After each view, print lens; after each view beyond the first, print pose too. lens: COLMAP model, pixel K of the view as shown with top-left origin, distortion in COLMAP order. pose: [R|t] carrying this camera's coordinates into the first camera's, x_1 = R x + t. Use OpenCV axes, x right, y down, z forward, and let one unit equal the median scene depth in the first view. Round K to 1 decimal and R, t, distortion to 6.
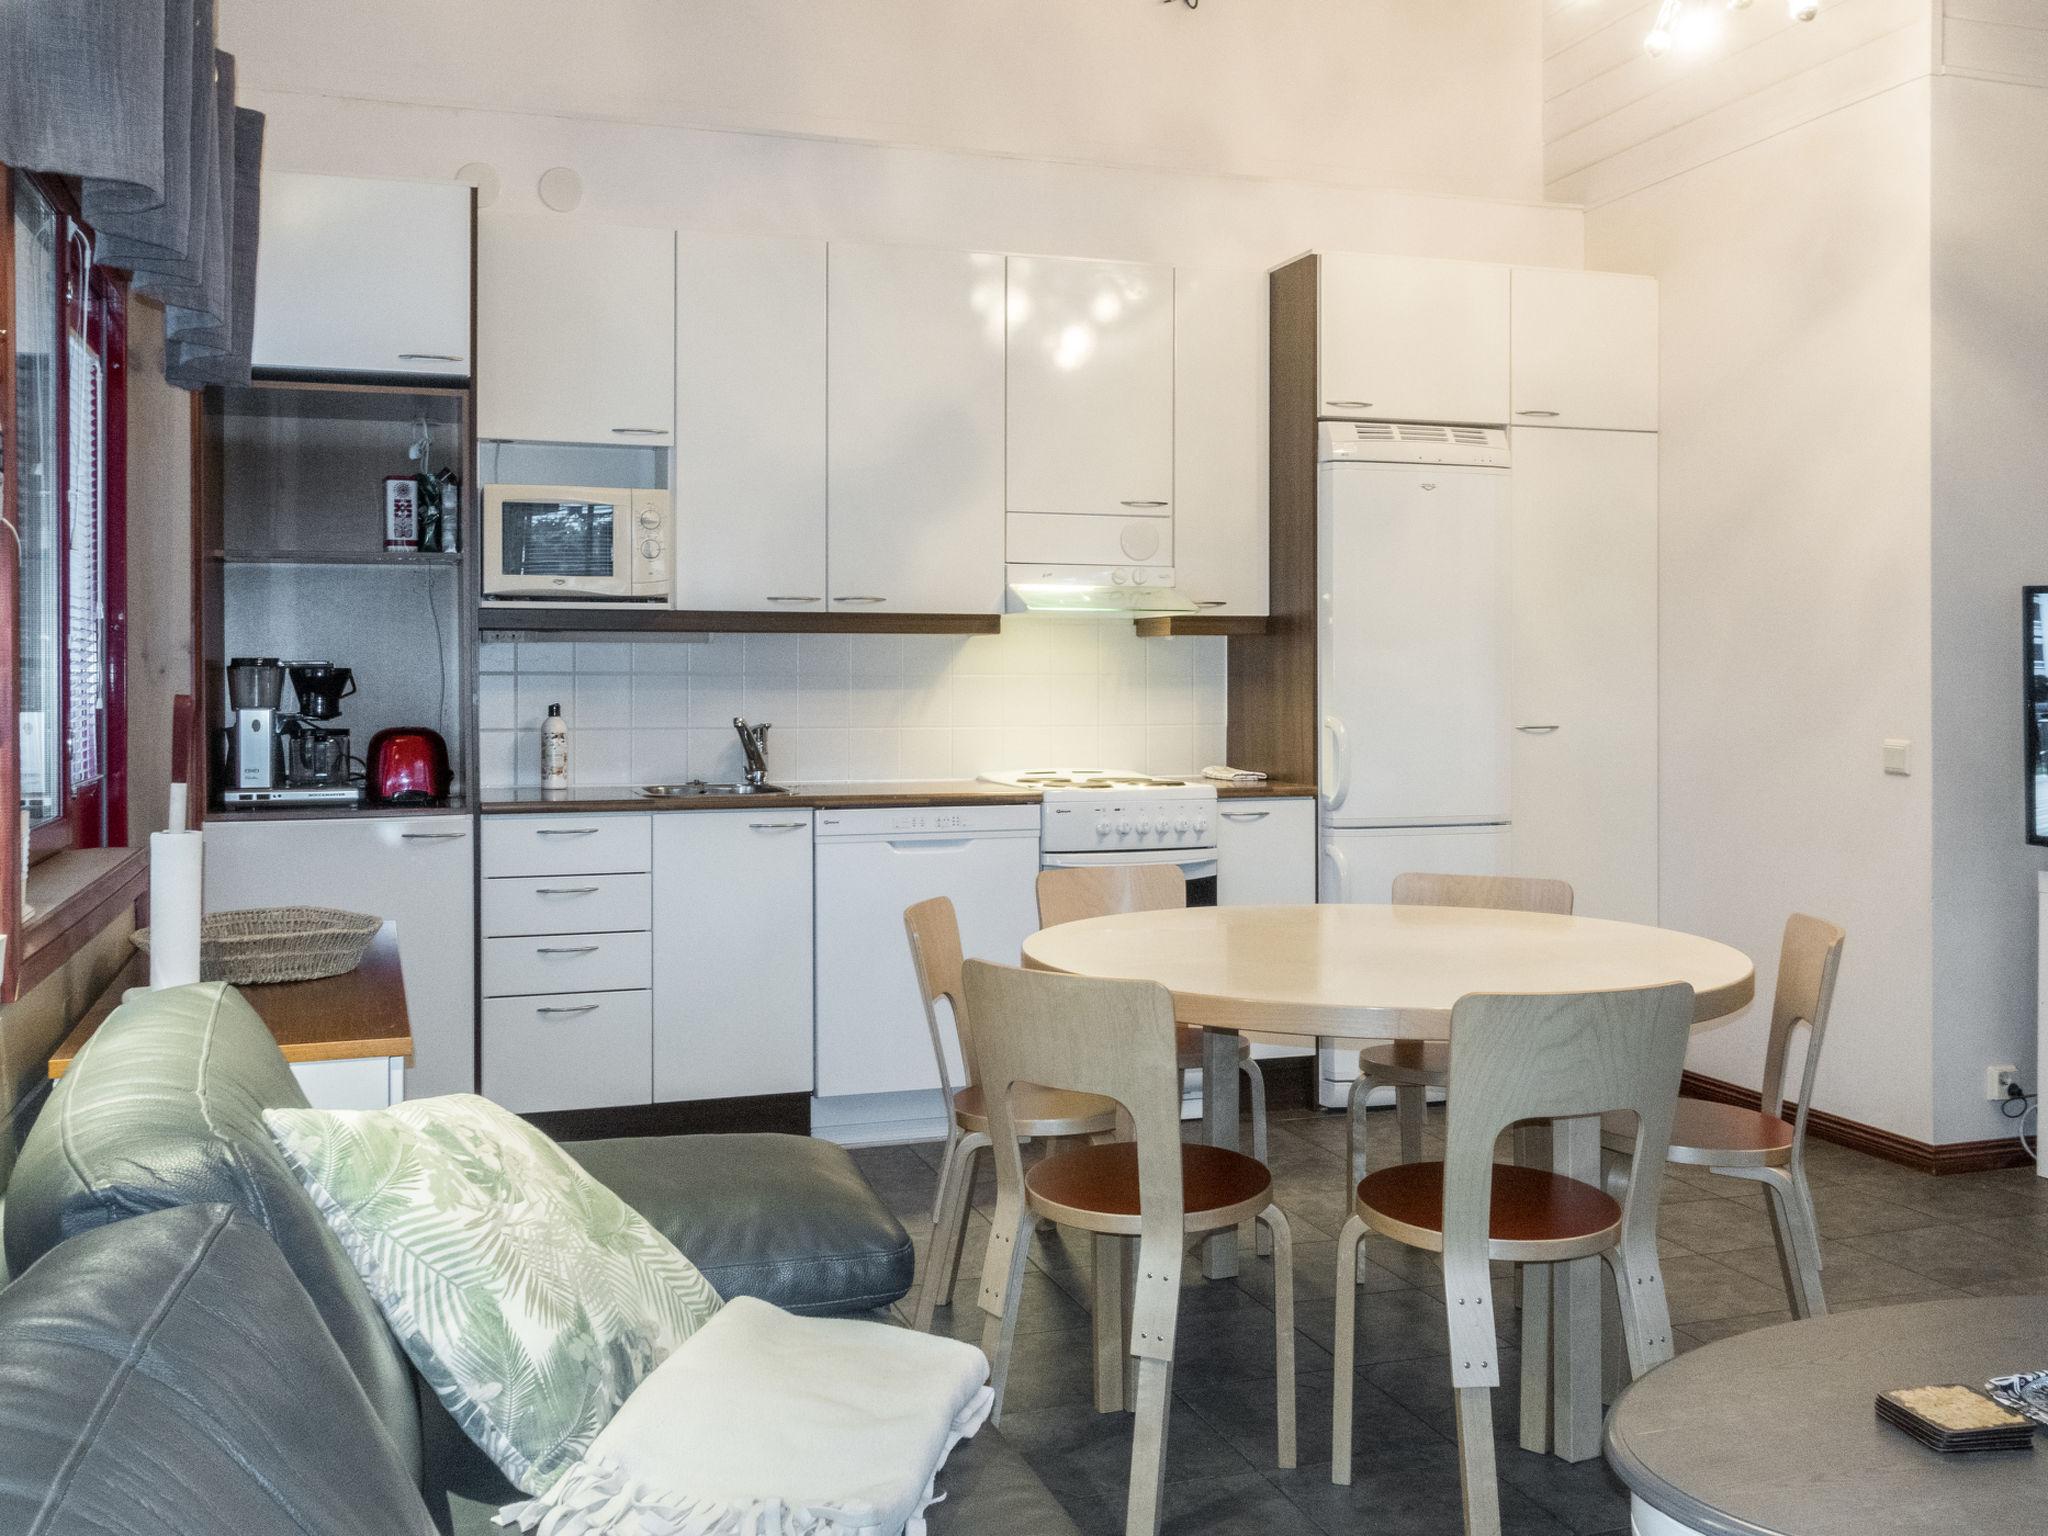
lens RADIAL K [[1838.8, 0, 1025.3], [0, 1838.8, 677.3], [0, 0, 1]] dist [0.022795, -0.023743]
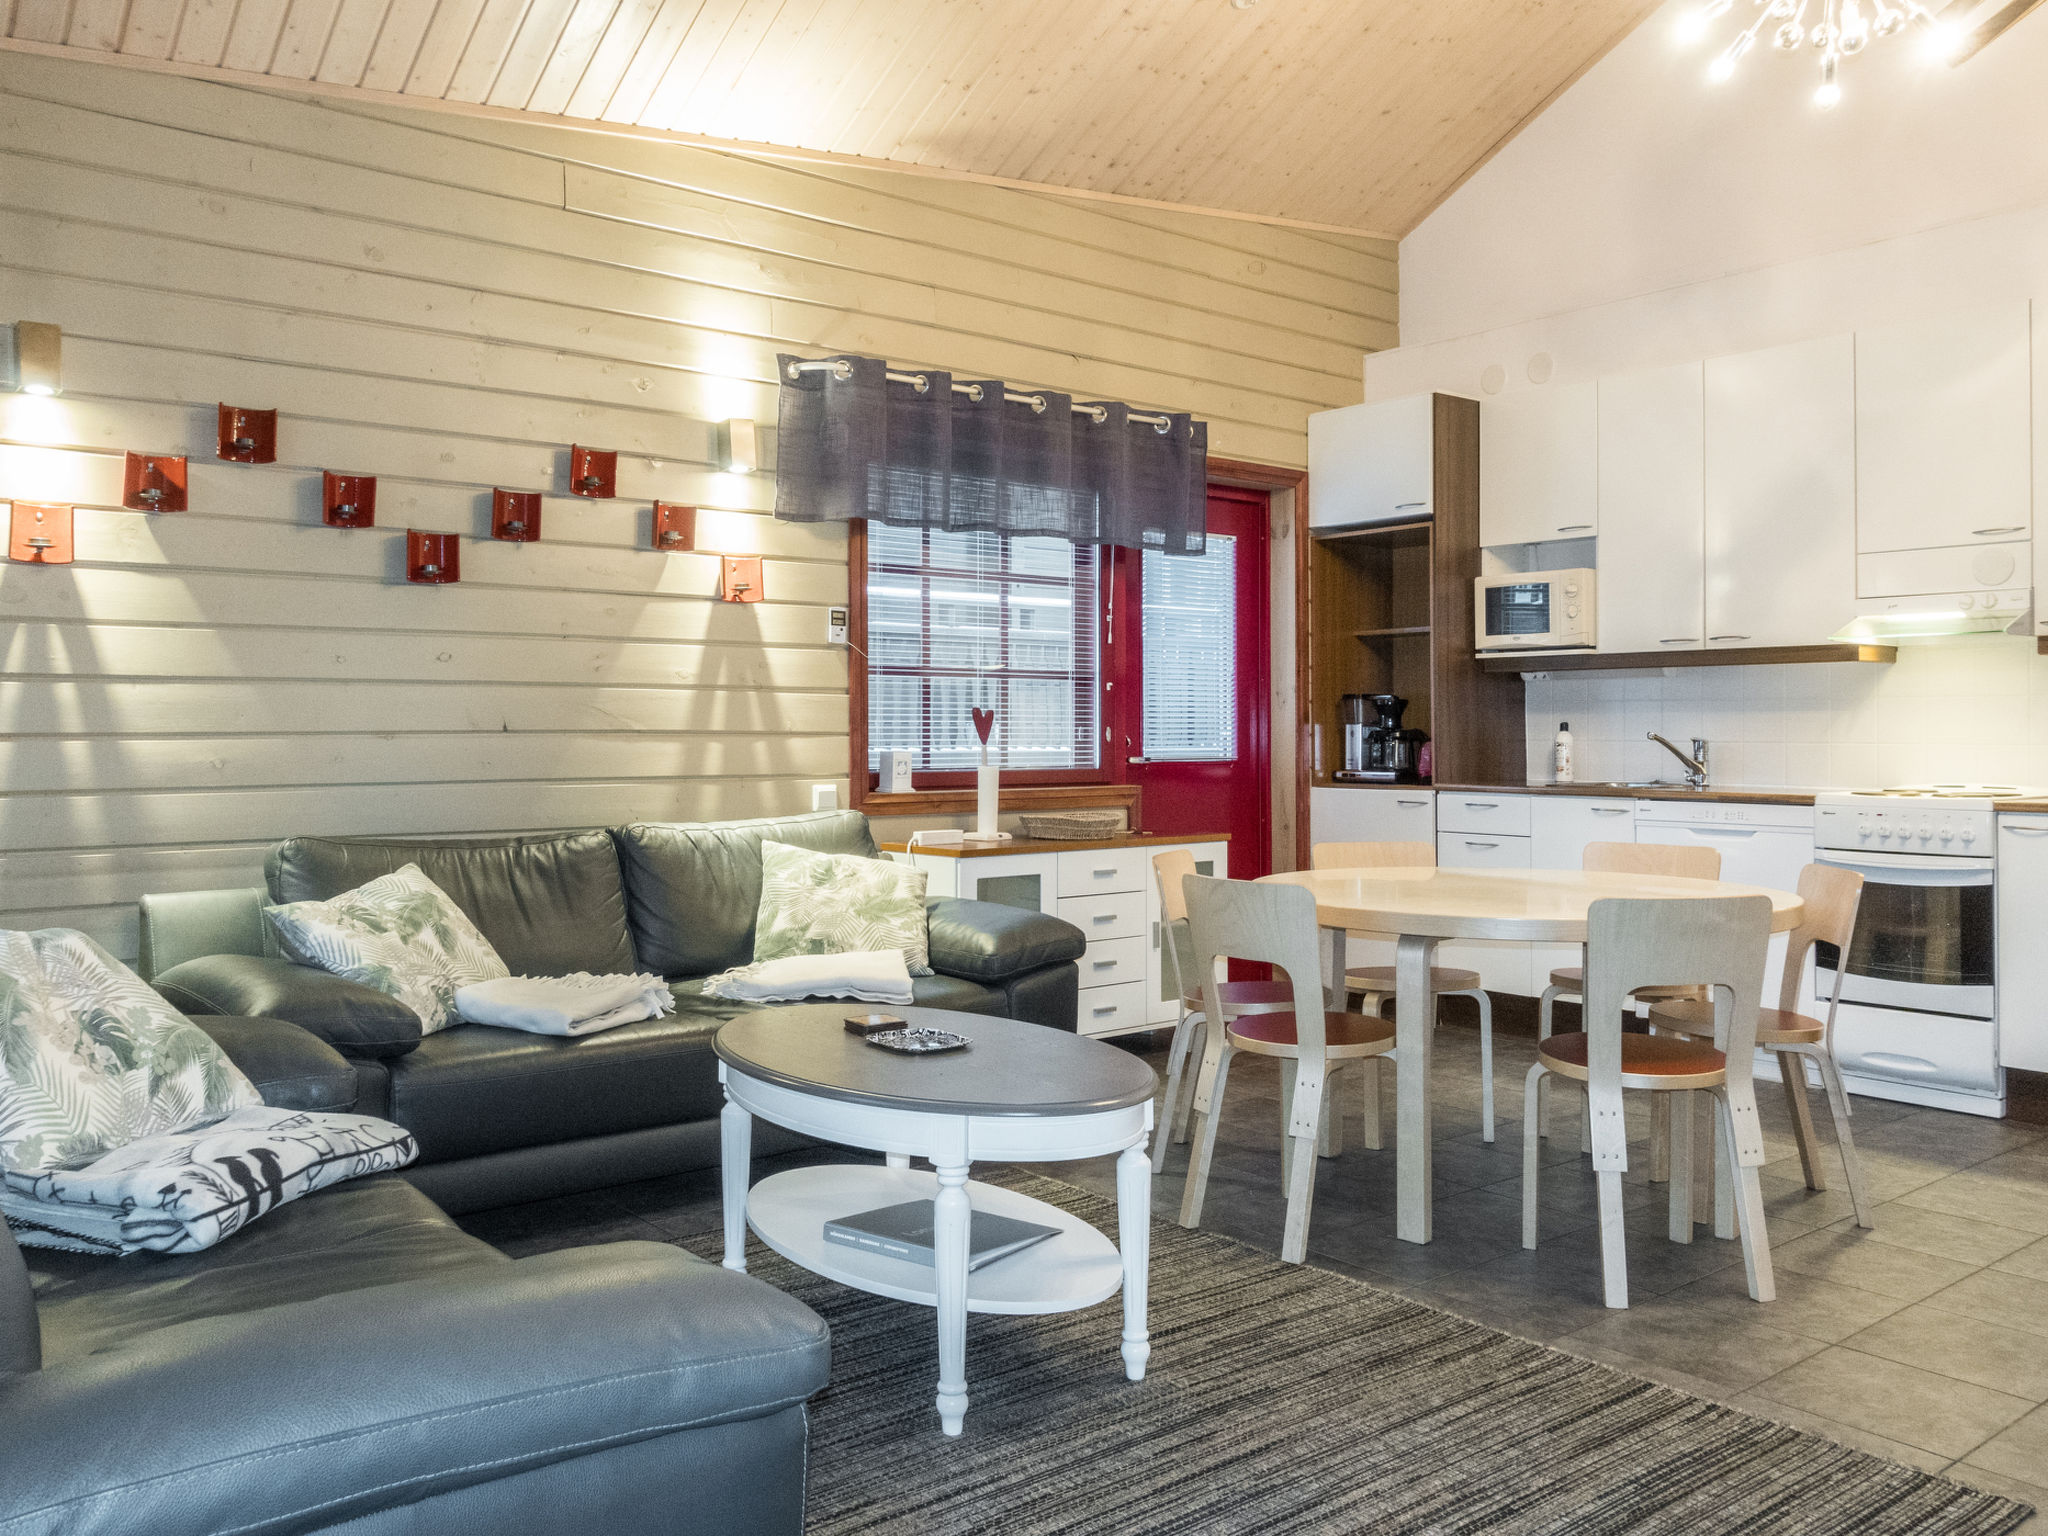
lens RADIAL K [[1621.9, 0, 1032.0], [0, 1621.9, 705.4], [0, 0, 1]] dist [0.000786, -0.000426]
pose [[0.354082, -0.013154, -0.935122, 0.888574], [0.000551, 0.999904, -0.013856, 0.021084], [0.935214, 0.004391, 0.354055, 0.190572]]
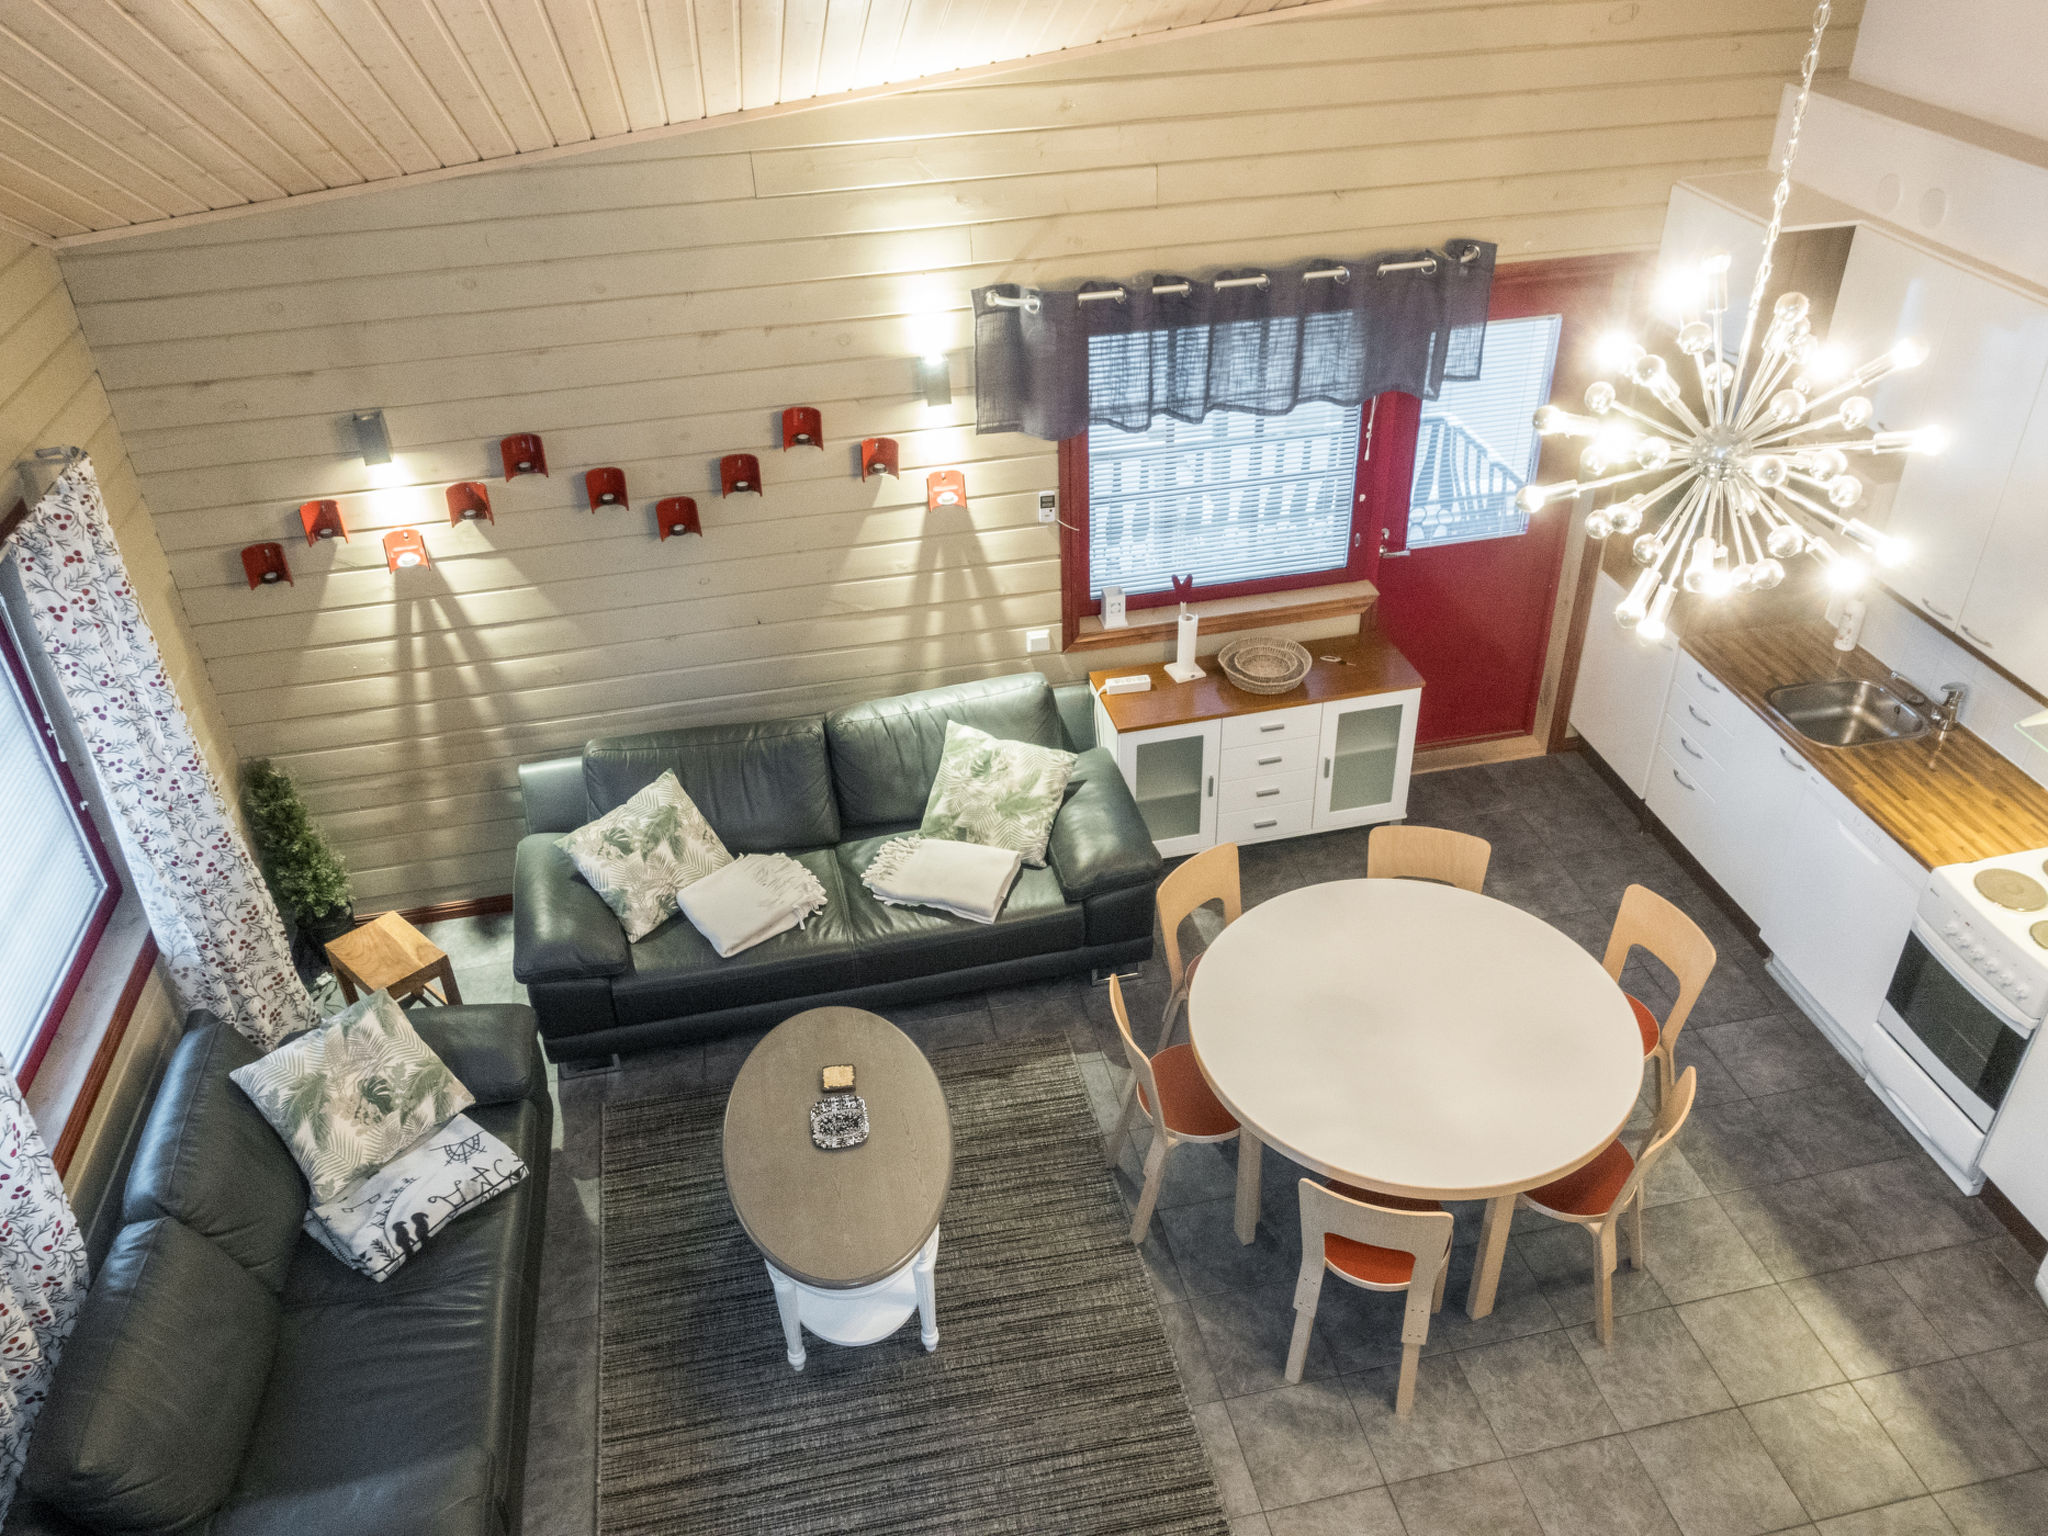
lens RADIAL K [[1596.8, 0, 1038.2], [0, 1596.8, 764.7], [0, 0, 1]] dist [-0.000603, 0.000716]
pose [[-0.111278, 0.562001, -0.819617, 0.936830], [0.025216, 0.826071, 0.563002, -0.621865], [0.993469, 0.041982, -0.106094, 0.618175]]
